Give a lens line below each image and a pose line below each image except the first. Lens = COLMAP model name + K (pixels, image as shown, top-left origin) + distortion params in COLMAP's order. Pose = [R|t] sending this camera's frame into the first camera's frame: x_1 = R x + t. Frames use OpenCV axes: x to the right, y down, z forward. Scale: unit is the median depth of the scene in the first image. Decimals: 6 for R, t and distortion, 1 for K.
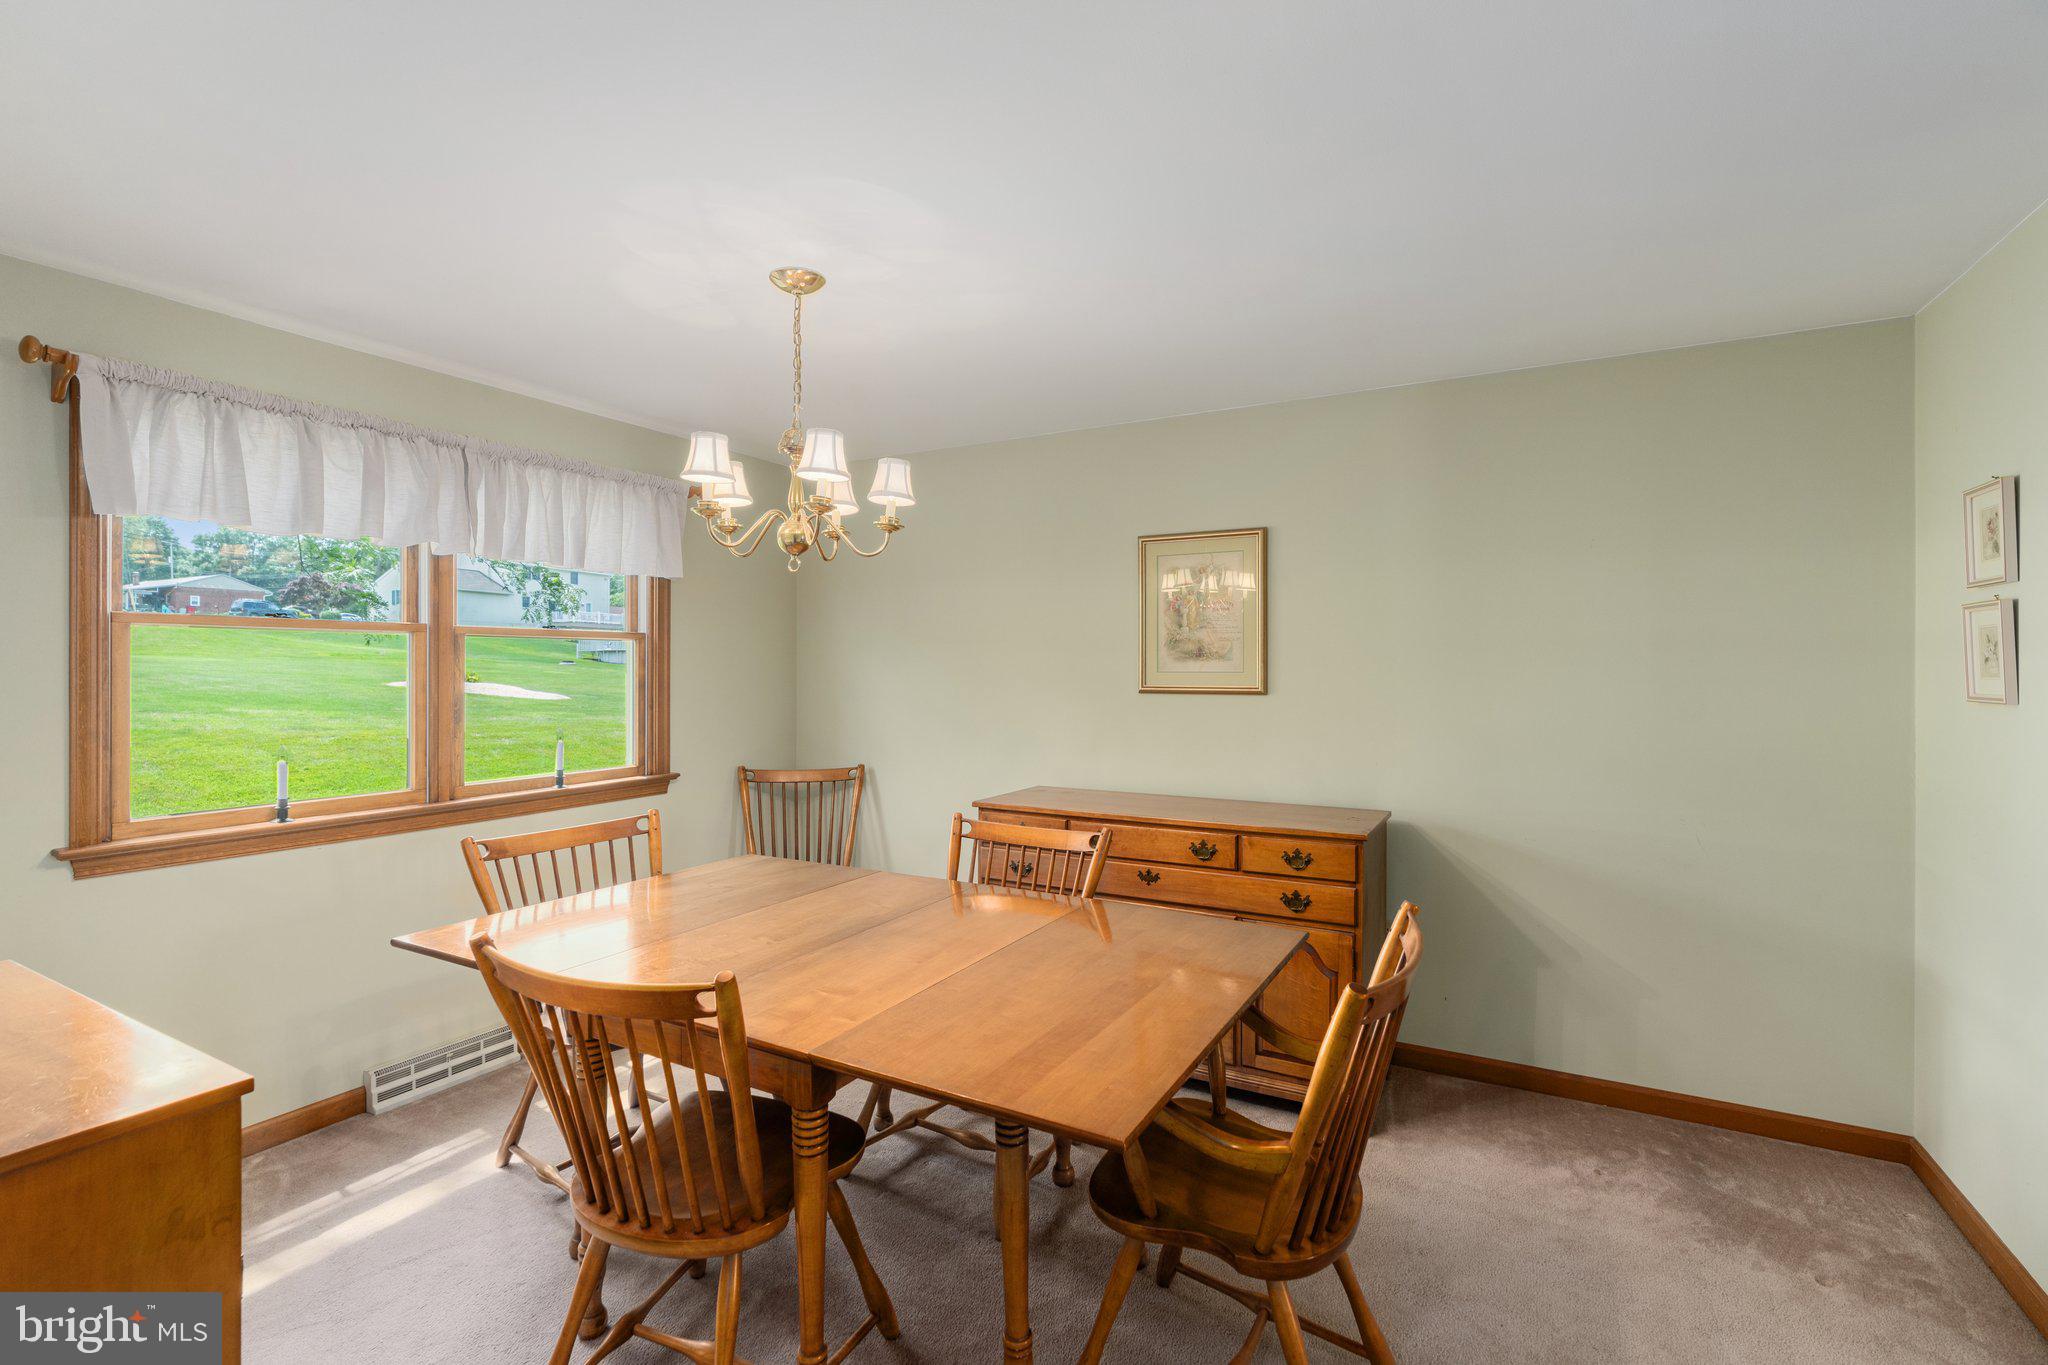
lens RADIAL K [[919.1, 0, 1023.7], [0, 919.1, 671.6], [0, 0, 1]] dist [-0.000460, 0.000444]
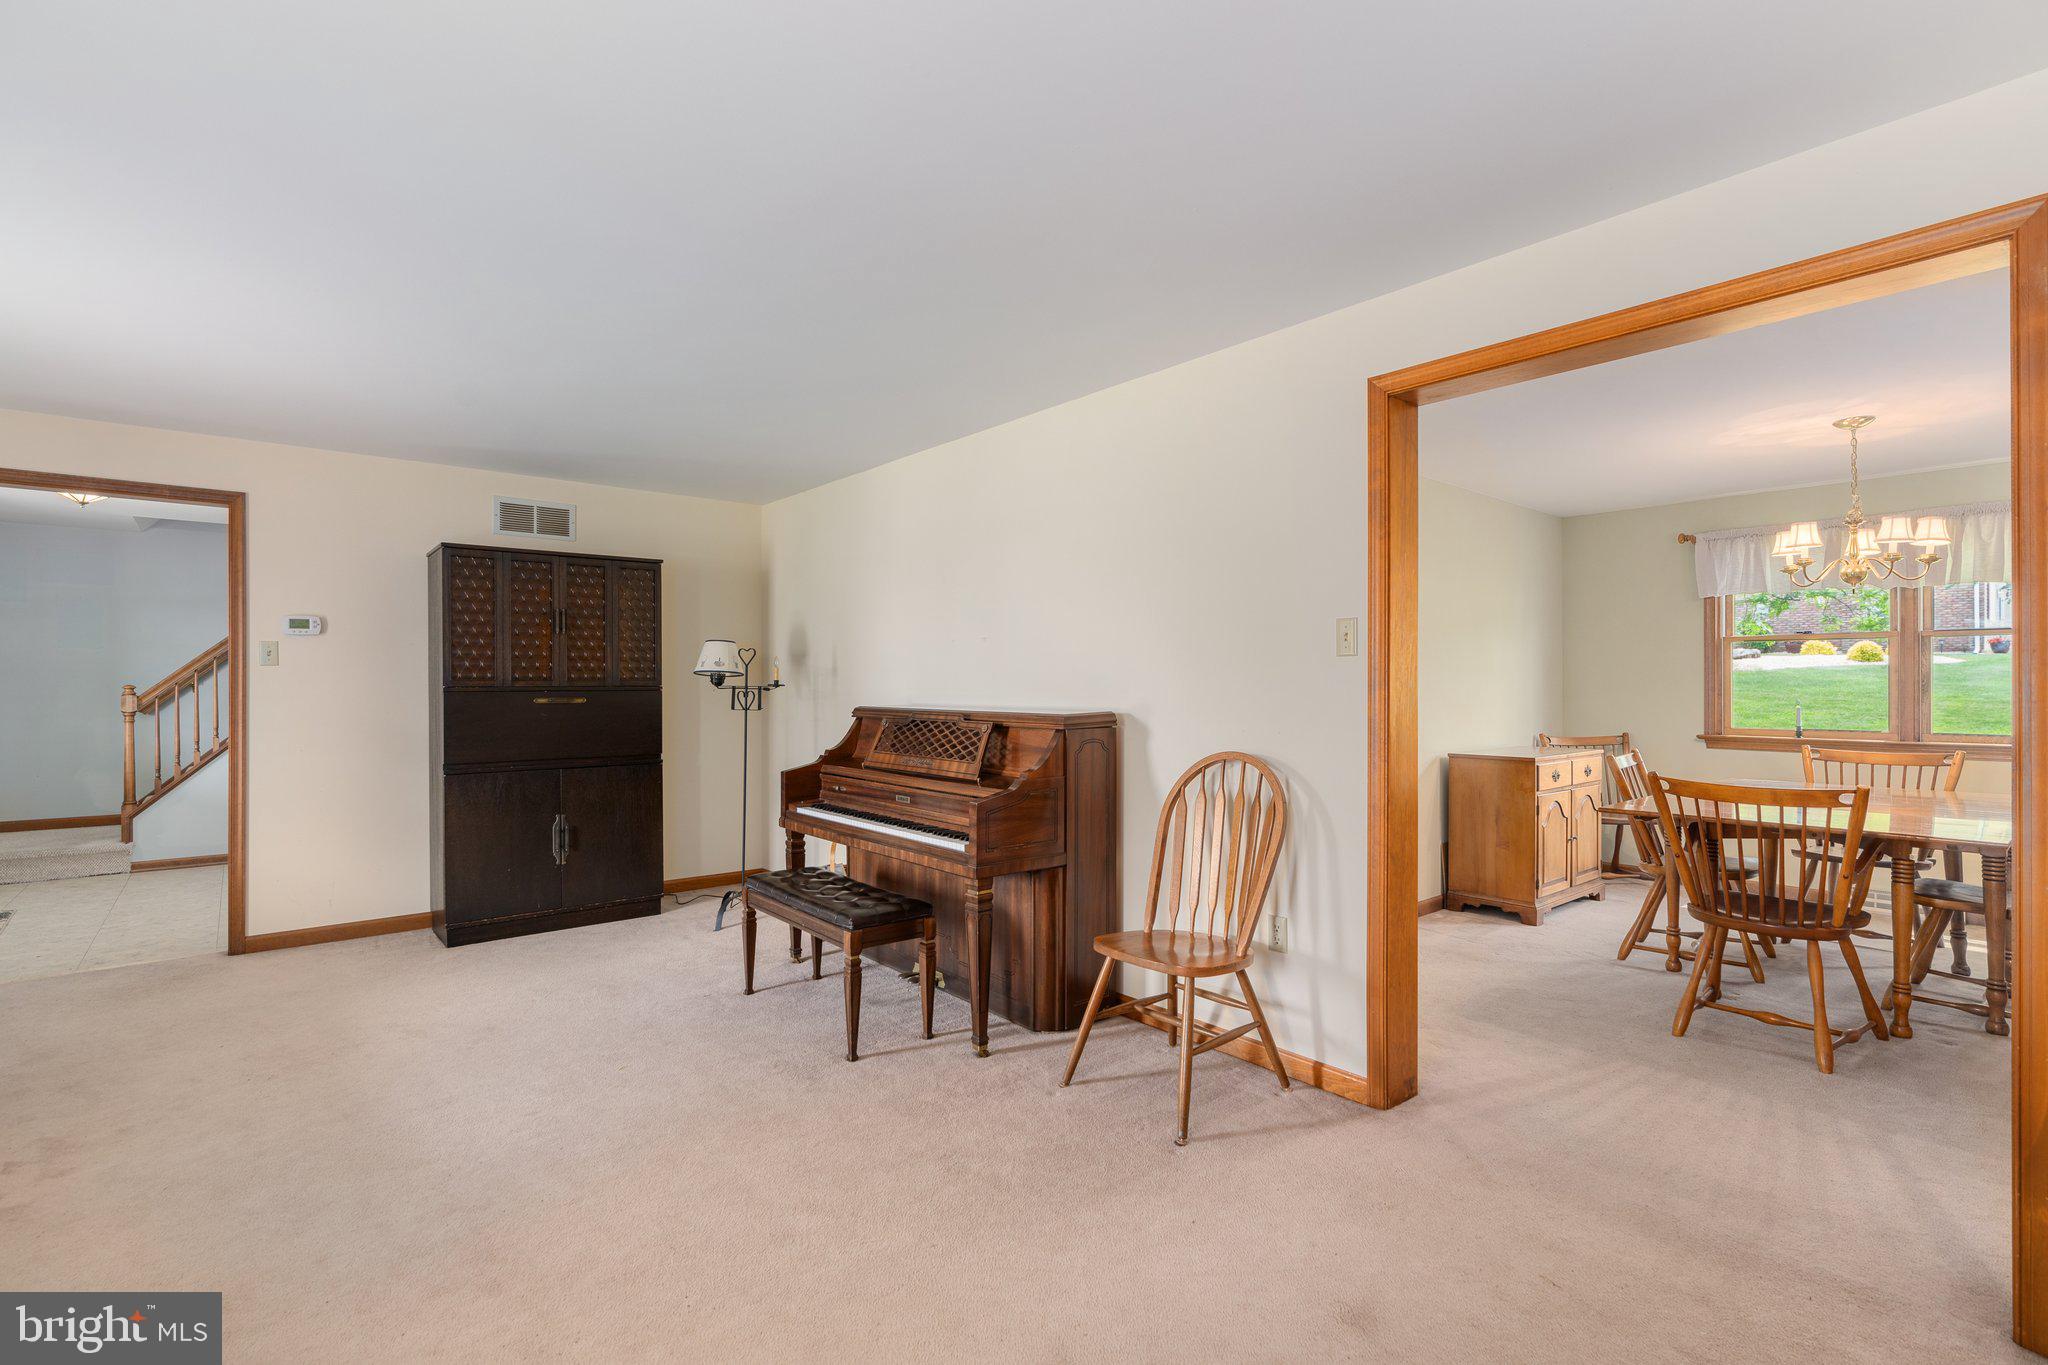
lens RADIAL K [[960.6, 0, 1006.2], [0, 960.6, 685.5], [0, 0, 1]] dist [-0.001256, 0.000647]
pose [[-0.353055, -0.003813, -0.935595, 1.990782], [-0.006389, 0.999978, -0.001664, 0.076047], [0.935581, 0.005390, -0.353072, 0.159780]]
